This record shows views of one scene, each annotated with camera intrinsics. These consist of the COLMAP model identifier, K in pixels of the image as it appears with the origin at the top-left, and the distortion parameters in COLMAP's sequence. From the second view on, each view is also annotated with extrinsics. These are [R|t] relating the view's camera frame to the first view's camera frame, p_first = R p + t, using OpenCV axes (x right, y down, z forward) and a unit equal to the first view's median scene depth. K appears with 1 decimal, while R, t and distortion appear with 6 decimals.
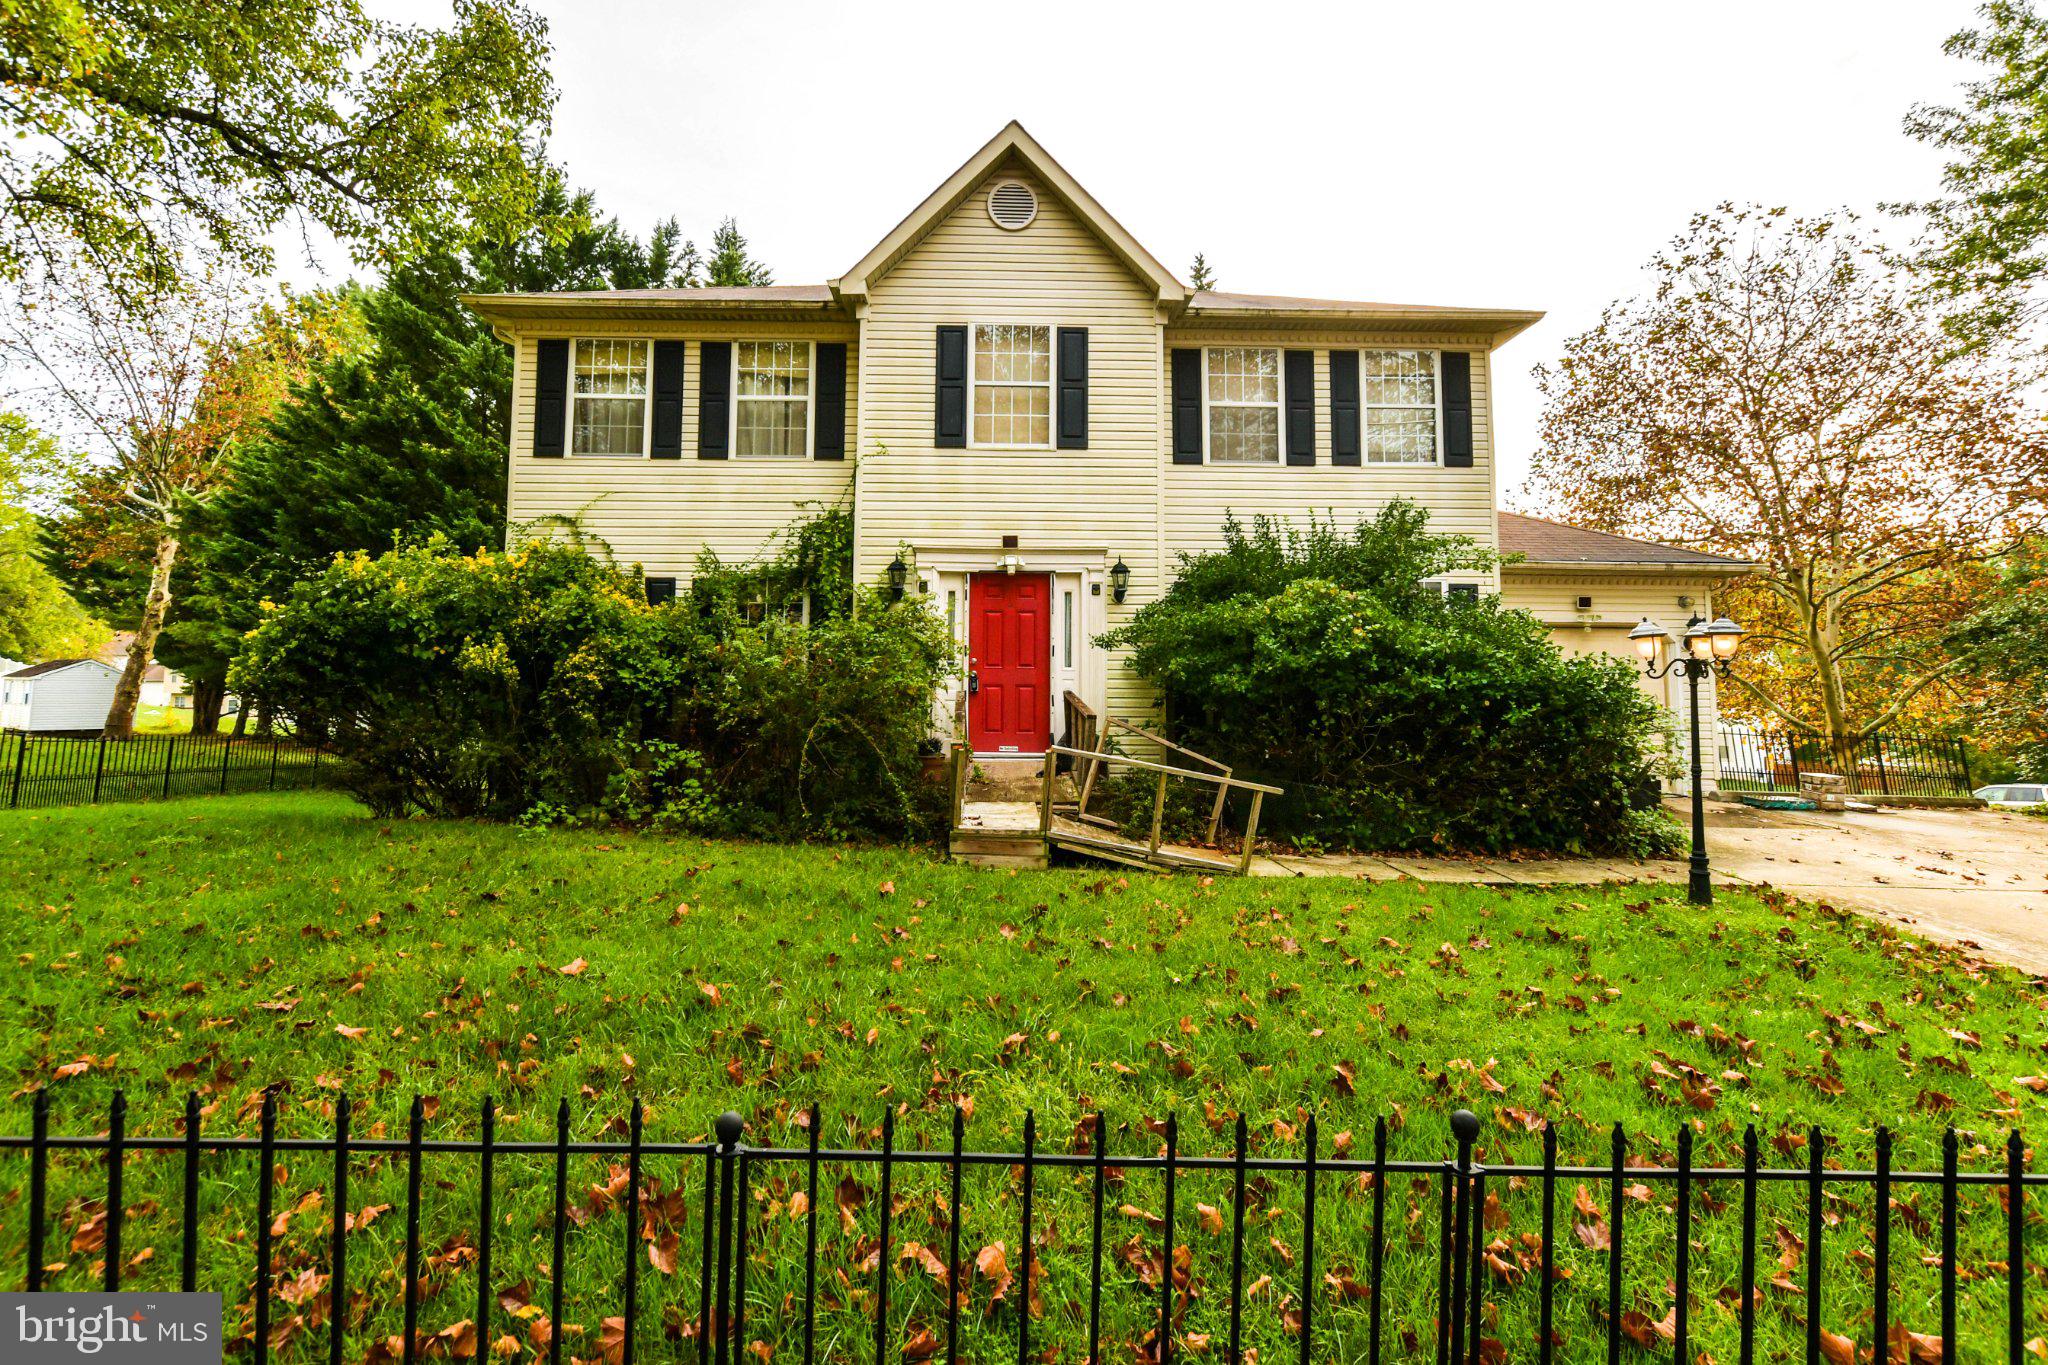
lens RADIAL K [[901.5, 0, 1030.2], [0, 901.5, 599.8], [0, 0, 1]] dist [-0.000836, 0.000010]
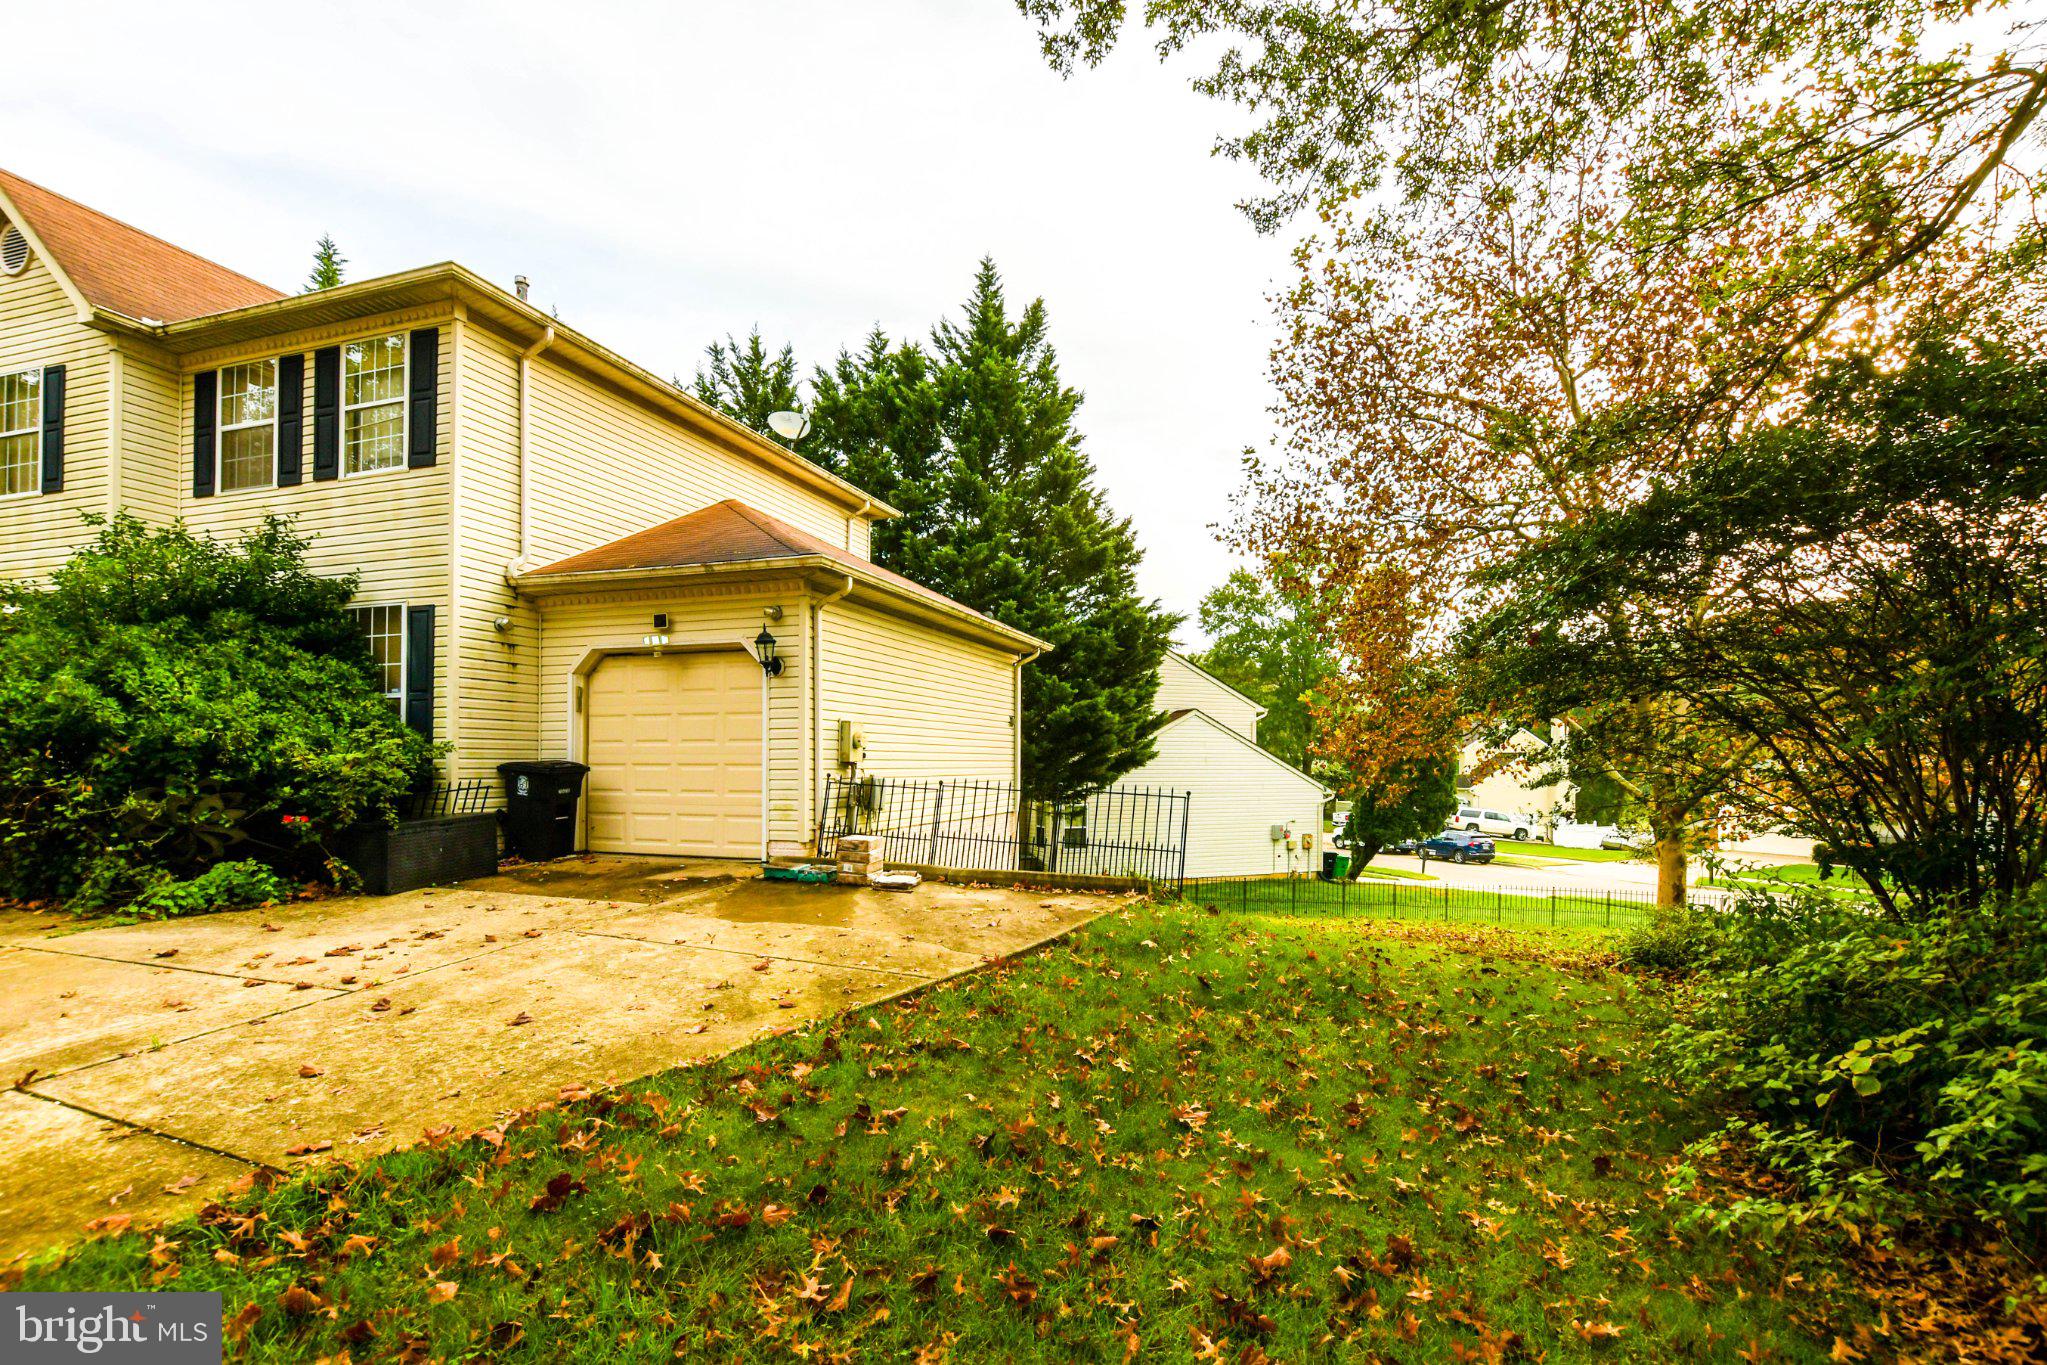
lens RADIAL K [[940.0, 0, 1027.9], [0, 940.0, 747.6], [0, 0, 1]] dist [0.003865, 0.001373]
pose [[0.937781, -0.009366, -0.347101, 1.416421], [0.037576, 0.996503, 0.074632, 0.075653], [0.345188, -0.083031, 0.934854, 0.370175]]
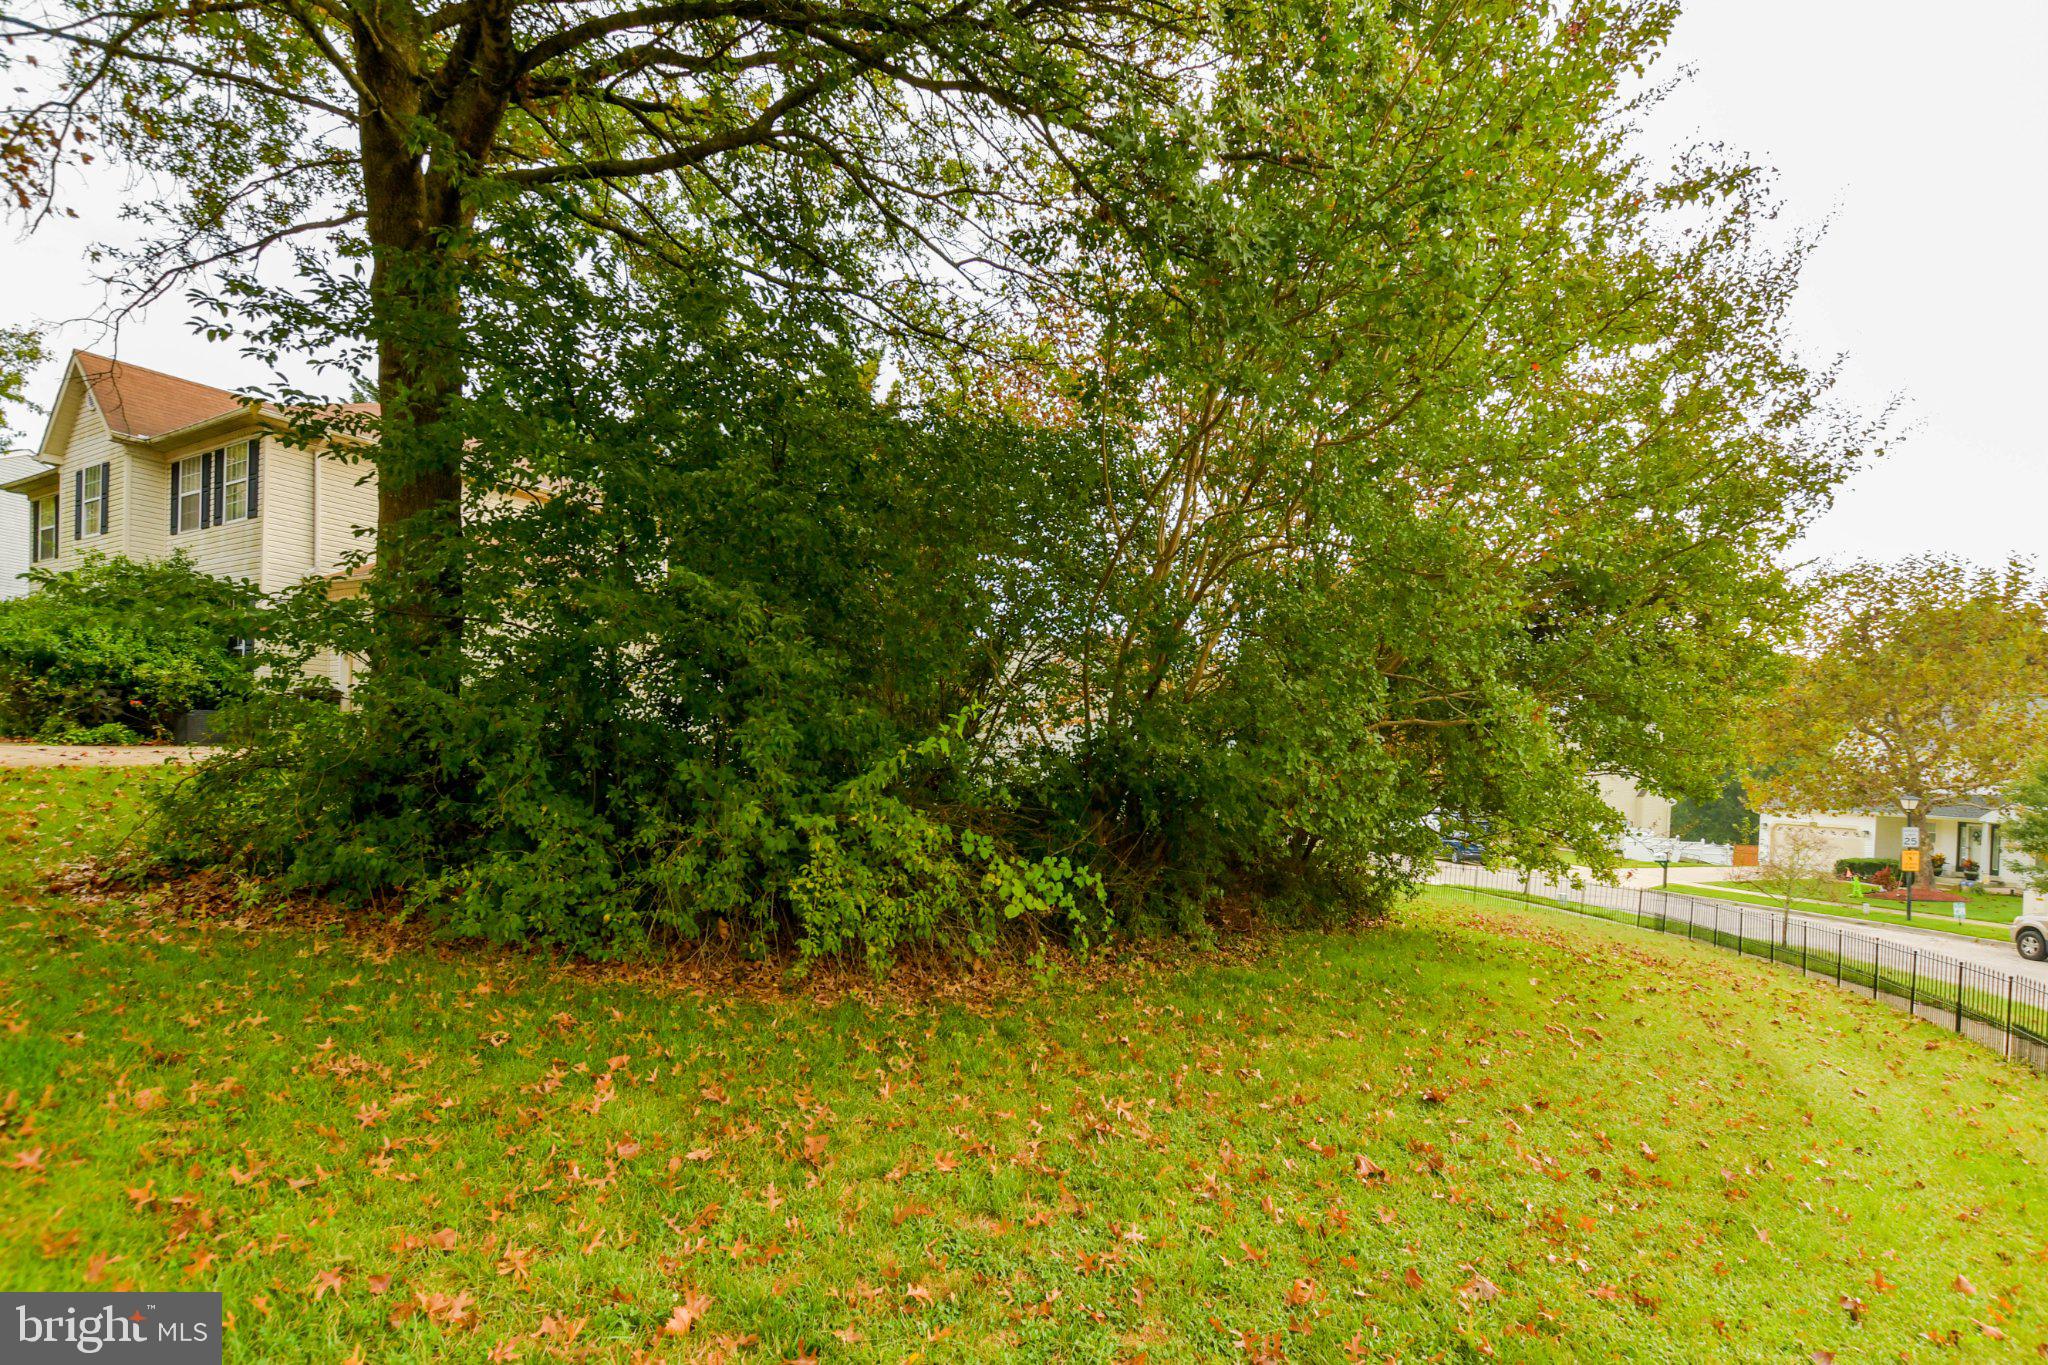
lens RADIAL K [[976.0, 0, 1038.7], [0, 976.0, 743.3], [0, 0, 1]] dist [-0.005263, 0.002577]
pose [[0.856099, 0.020717, -0.516396, 2.634752], [0.021037, 0.996971, 0.074873, 0.144422], [0.516383, -0.074962, 0.853070, 0.279006]]
